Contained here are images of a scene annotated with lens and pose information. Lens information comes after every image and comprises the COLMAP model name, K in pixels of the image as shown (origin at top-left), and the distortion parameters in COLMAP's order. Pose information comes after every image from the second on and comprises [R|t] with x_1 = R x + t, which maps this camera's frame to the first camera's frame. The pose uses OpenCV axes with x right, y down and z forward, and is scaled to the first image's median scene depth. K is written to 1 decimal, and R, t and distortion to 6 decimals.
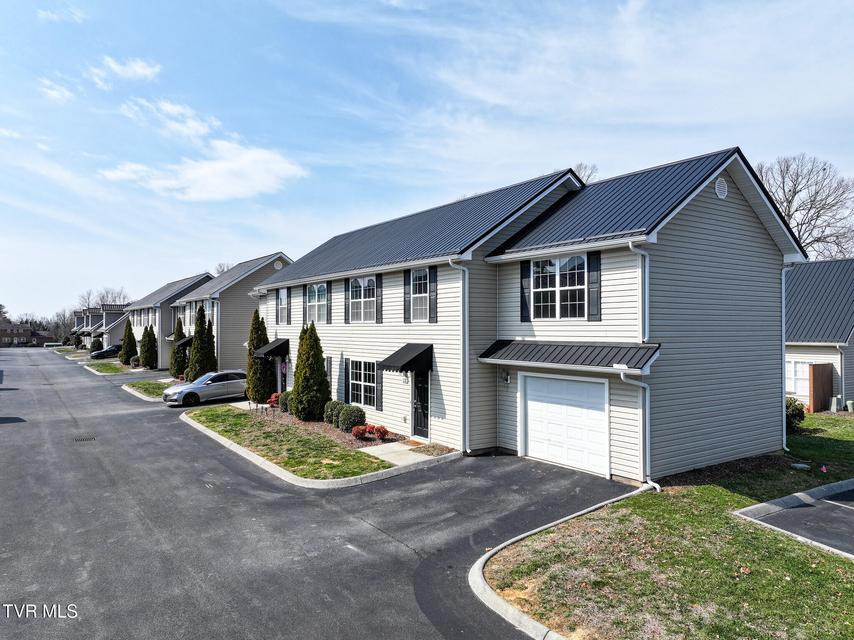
lens RADIAL K [[608.3, 0, 427.0], [0, 608.3, 320.0], [0, 0, 1]] dist [0.005710, -0.000114]
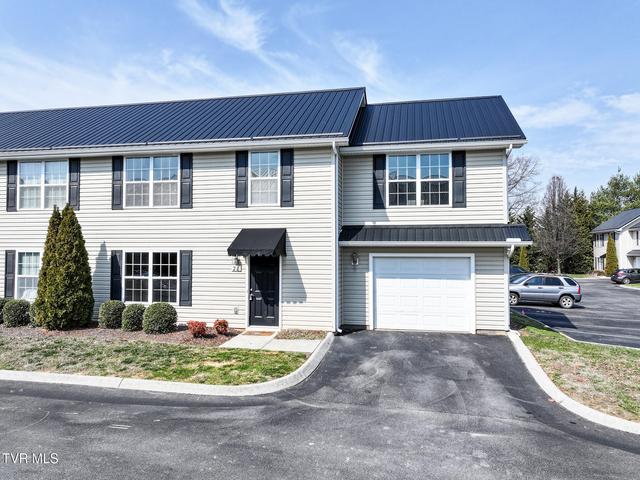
lens RADIAL K [[455.8, 0, 320.0], [0, 455.8, 240.0], [0, 0, 1]] dist [0.005710, -0.000114]
pose [[0.719458, 0.019546, 0.694261, -0.507886], [-0.010558, 0.999796, -0.017207, 0.077737], [-0.694456, 0.005050, 0.719518, 0.477313]]
